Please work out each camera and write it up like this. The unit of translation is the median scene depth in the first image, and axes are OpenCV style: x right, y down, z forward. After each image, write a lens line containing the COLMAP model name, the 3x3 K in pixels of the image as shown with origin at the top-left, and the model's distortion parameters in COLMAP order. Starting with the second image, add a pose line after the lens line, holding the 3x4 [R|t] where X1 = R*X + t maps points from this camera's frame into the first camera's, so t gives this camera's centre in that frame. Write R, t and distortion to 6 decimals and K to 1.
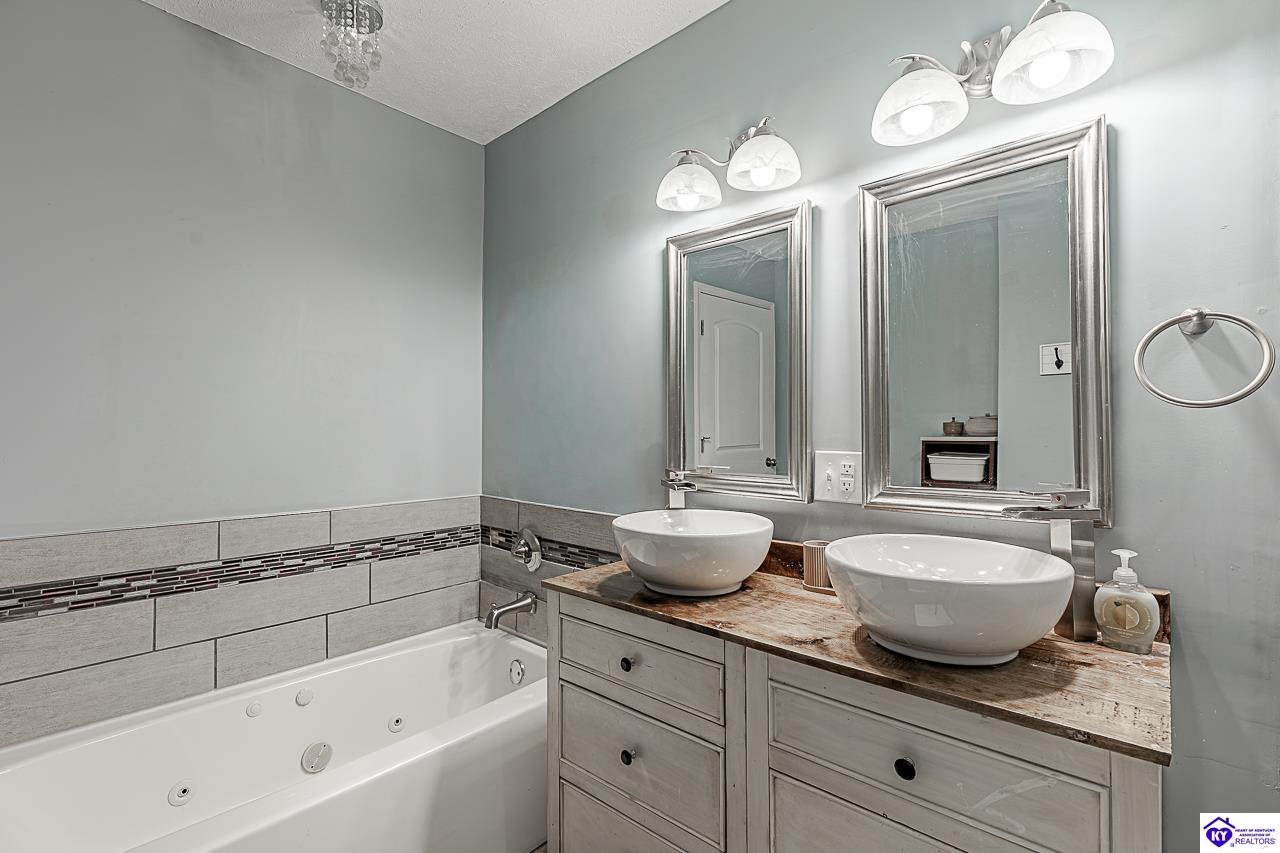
lens RADIAL K [[575.5, 0, 640.0], [0, 575.5, 426.5], [0, 0, 1]] dist [0.001502, -0.000084]
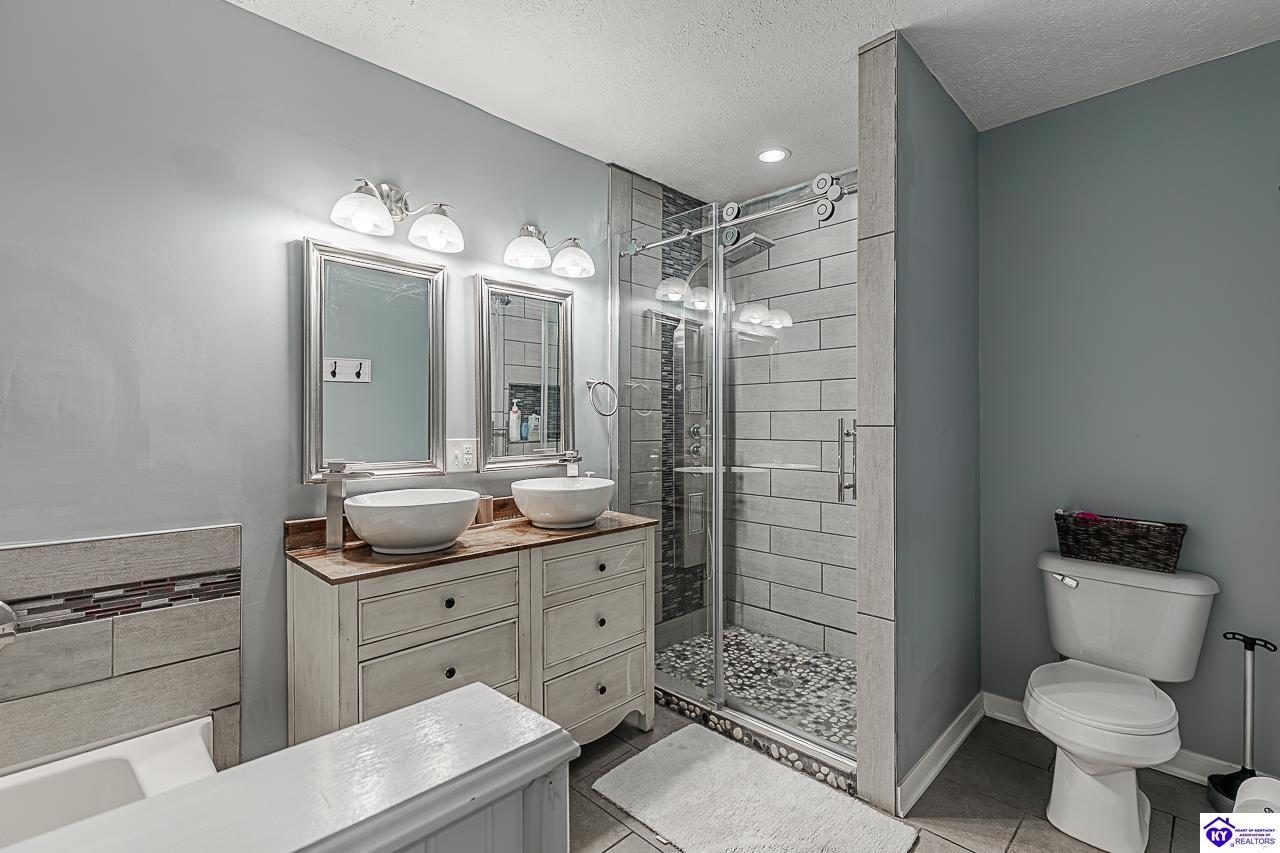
lens RADIAL K [[575.5, 0, 640.0], [0, 575.5, 426.5], [0, 0, 1]] dist [0.001502, -0.000084]
pose [[0.061821, -0.014735, 0.997978, -1.143096], [-0.007103, 0.999859, 0.015203, -0.015718], [-0.998062, -0.008029, 0.061708, 0.422133]]
